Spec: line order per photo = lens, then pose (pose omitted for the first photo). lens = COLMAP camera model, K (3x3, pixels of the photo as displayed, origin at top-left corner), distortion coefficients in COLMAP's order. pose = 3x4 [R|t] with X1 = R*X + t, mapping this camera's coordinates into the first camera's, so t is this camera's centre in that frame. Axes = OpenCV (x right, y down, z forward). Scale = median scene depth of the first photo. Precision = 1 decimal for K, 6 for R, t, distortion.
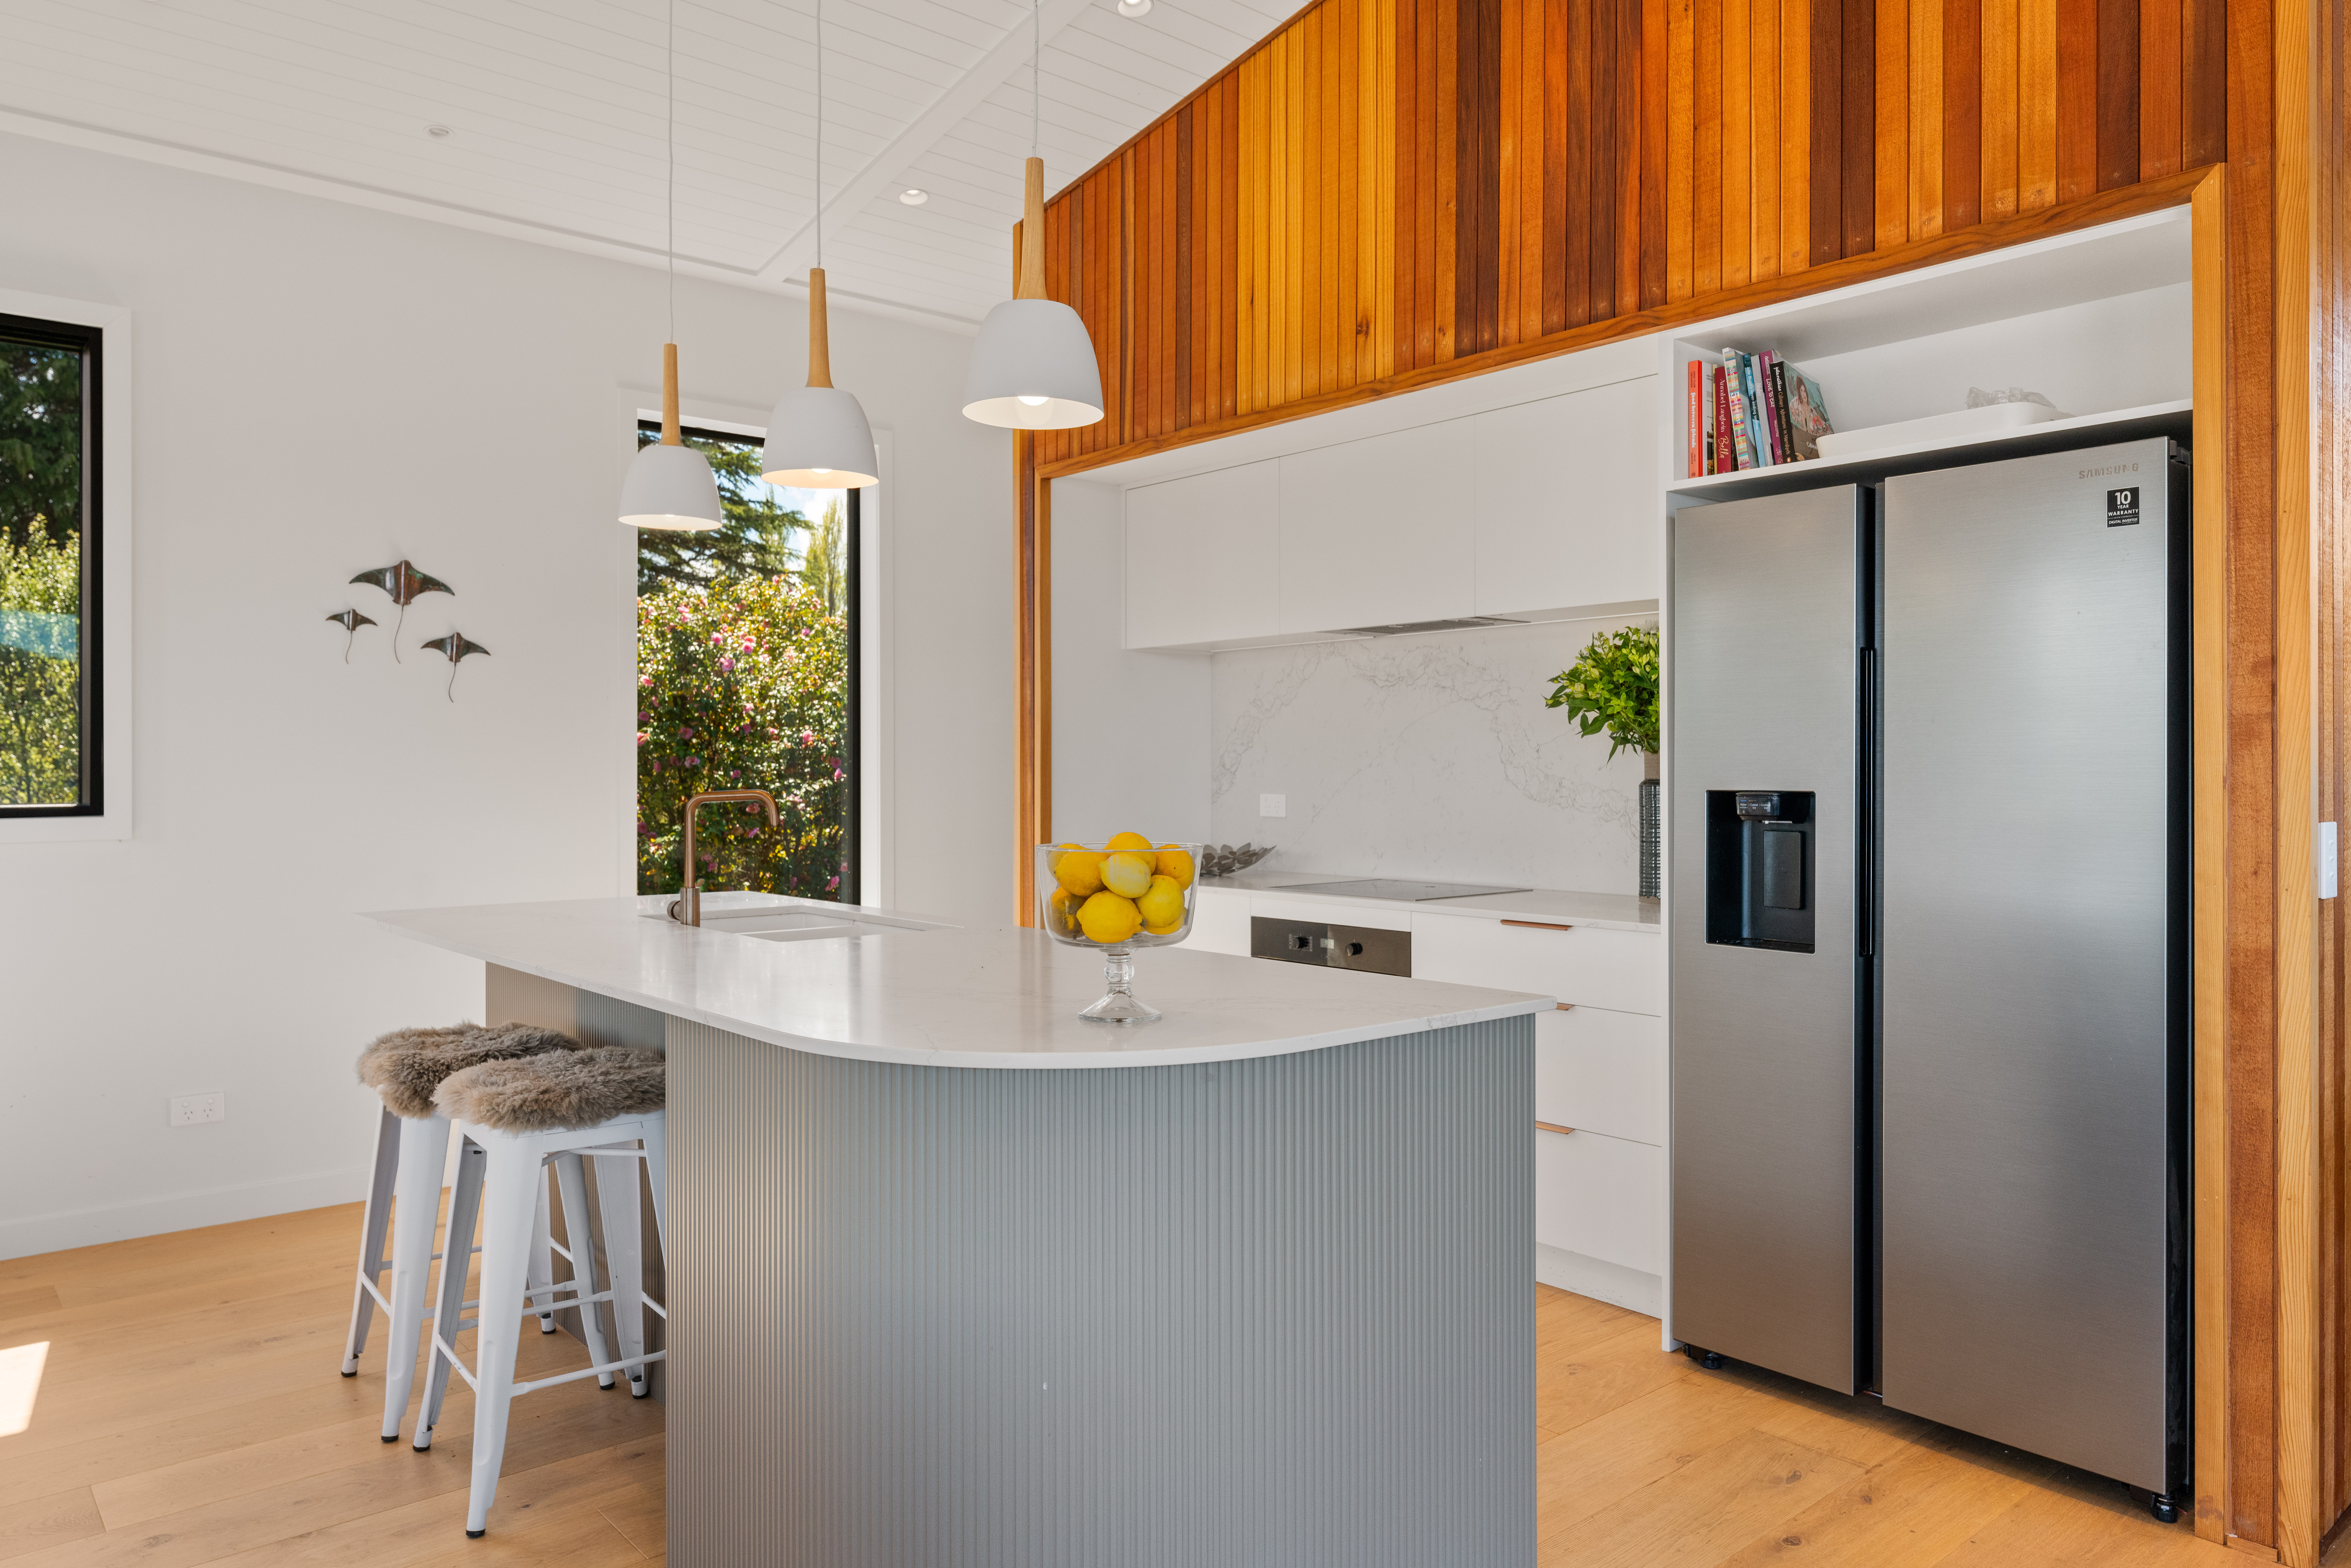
lens RADIAL K [[1582.4, 0, 1172.1], [0, 1582.4, 773.9], [0, 0, 1]] dist [-0.004167, -0.000866]
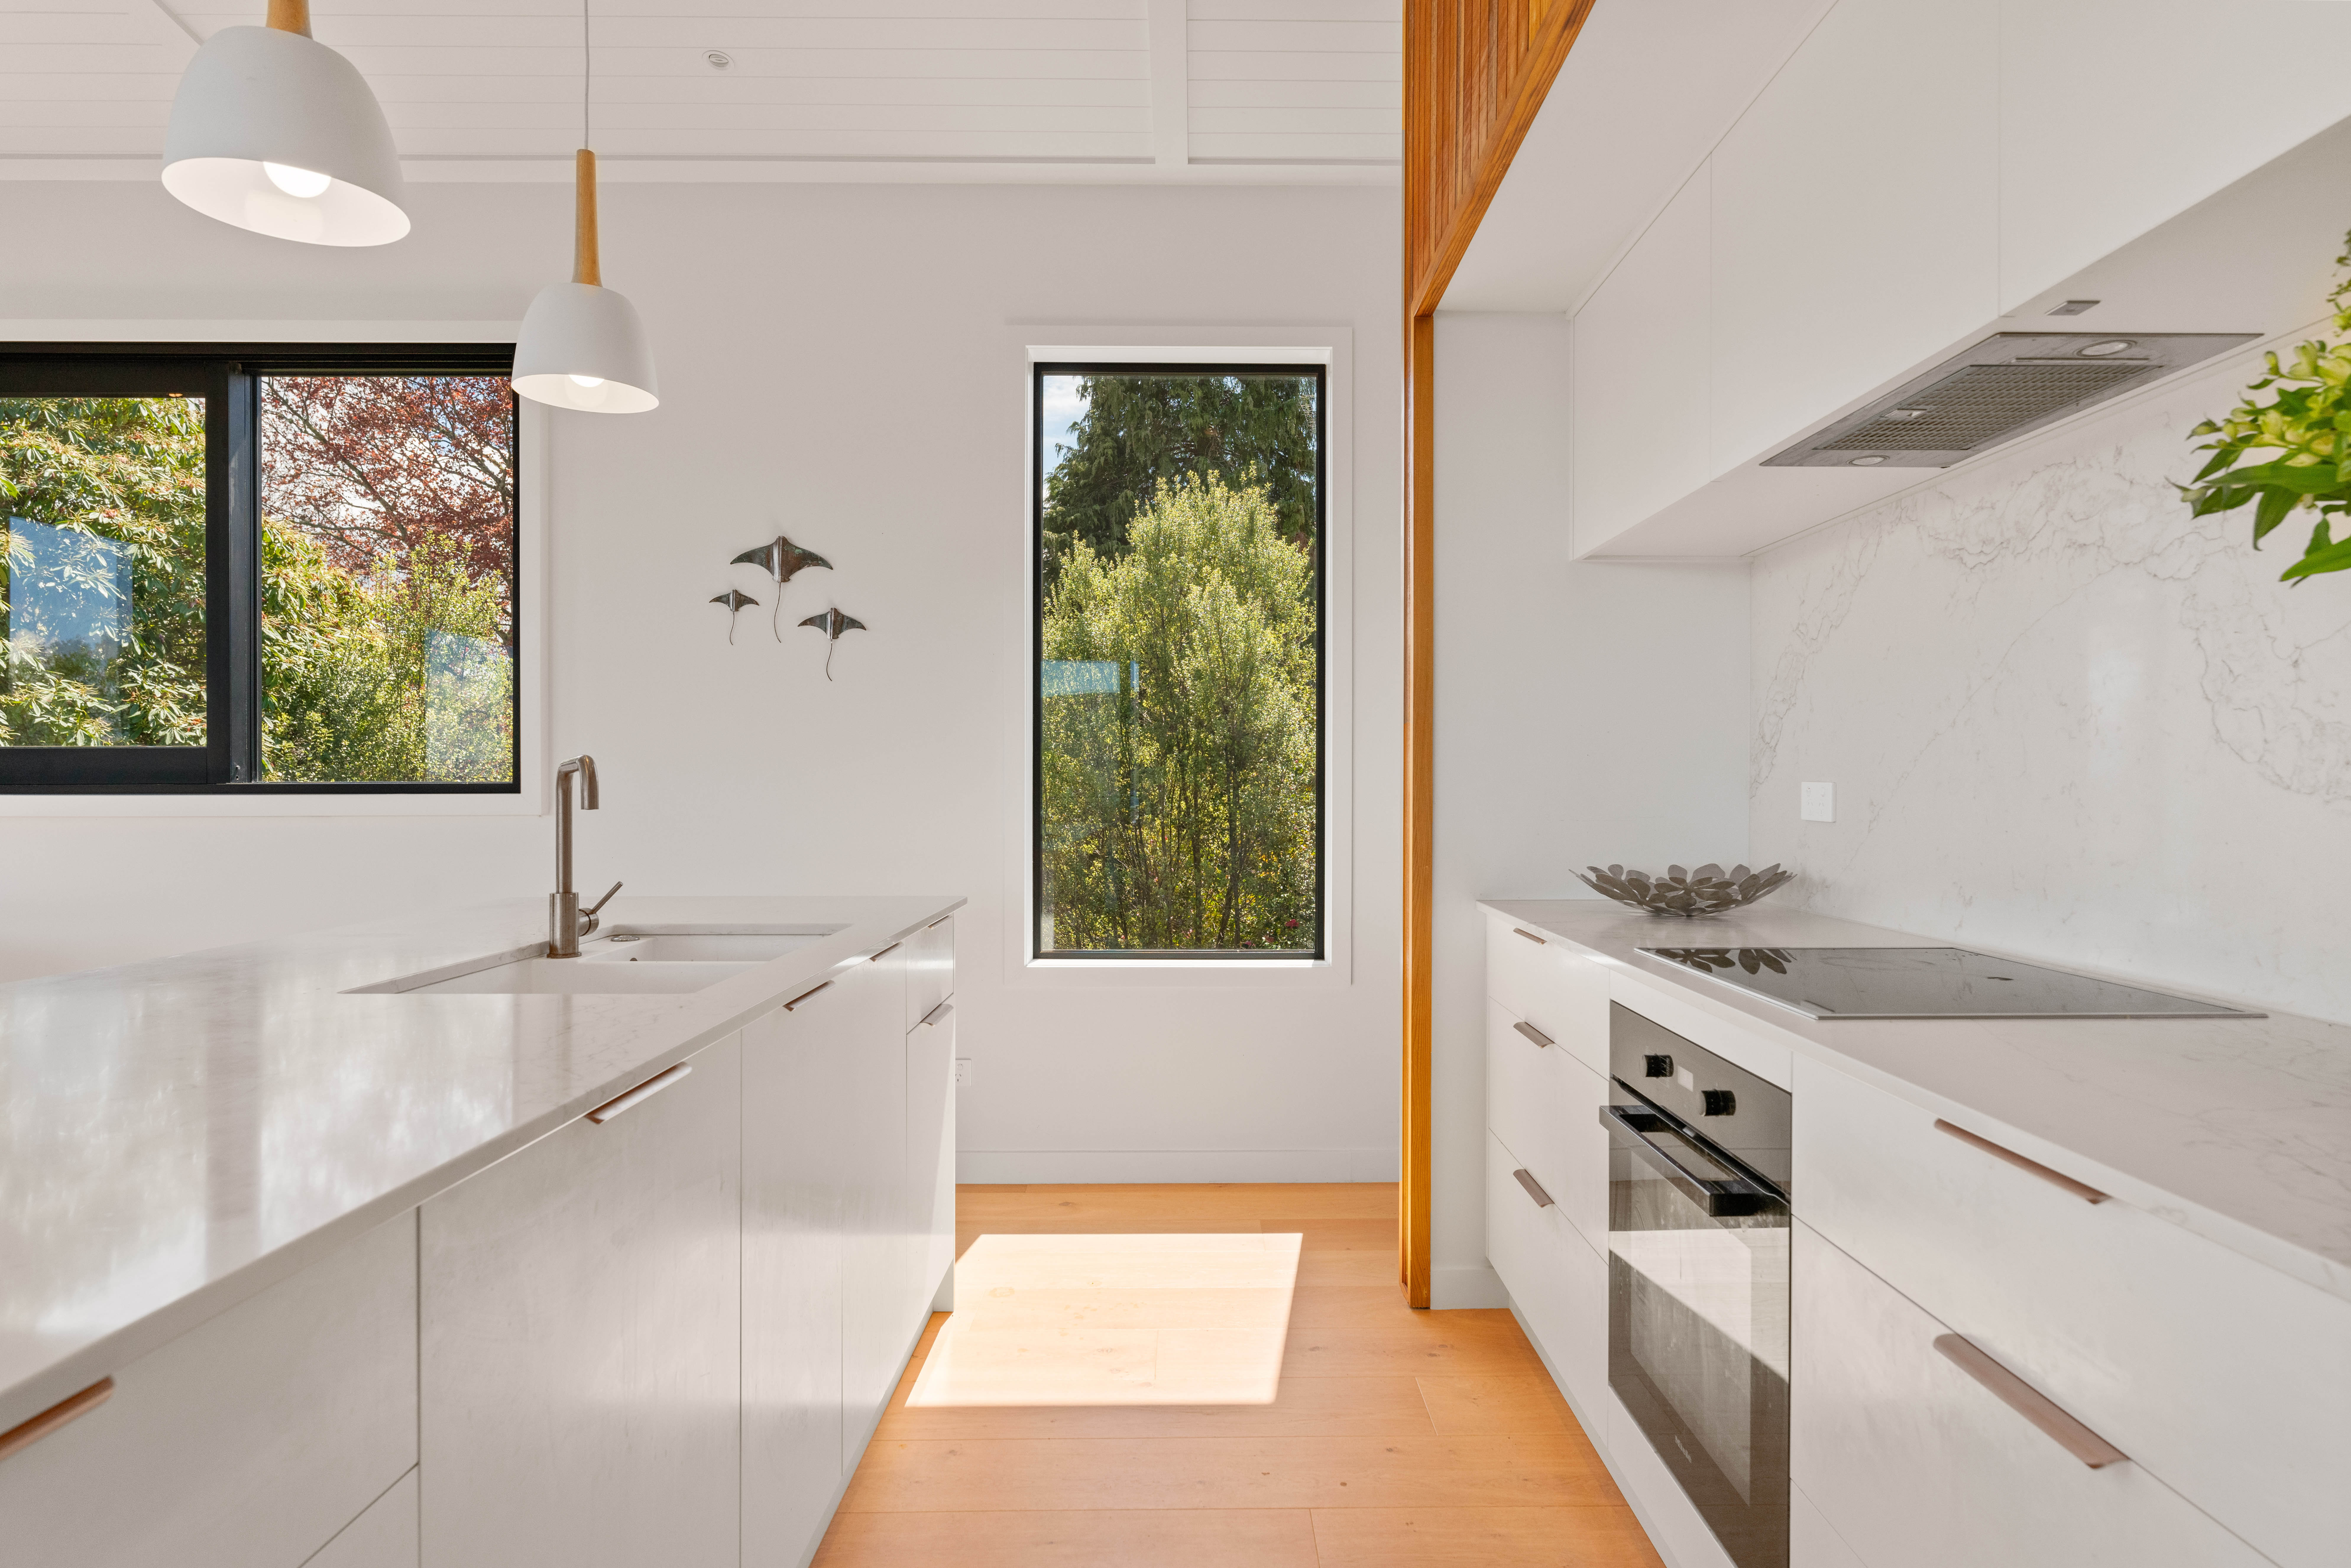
lens RADIAL K [[1292.5, 0, 1177.5], [0, 1292.5, 781.9], [0, 0, 1]] dist [0.024050, 0.000547]
pose [[0.759079, 0.003649, -0.650988, 0.222235], [-0.005014, 0.999987, -0.000242, 0.015790], [0.650979, 0.003448, 0.759088, 0.543028]]
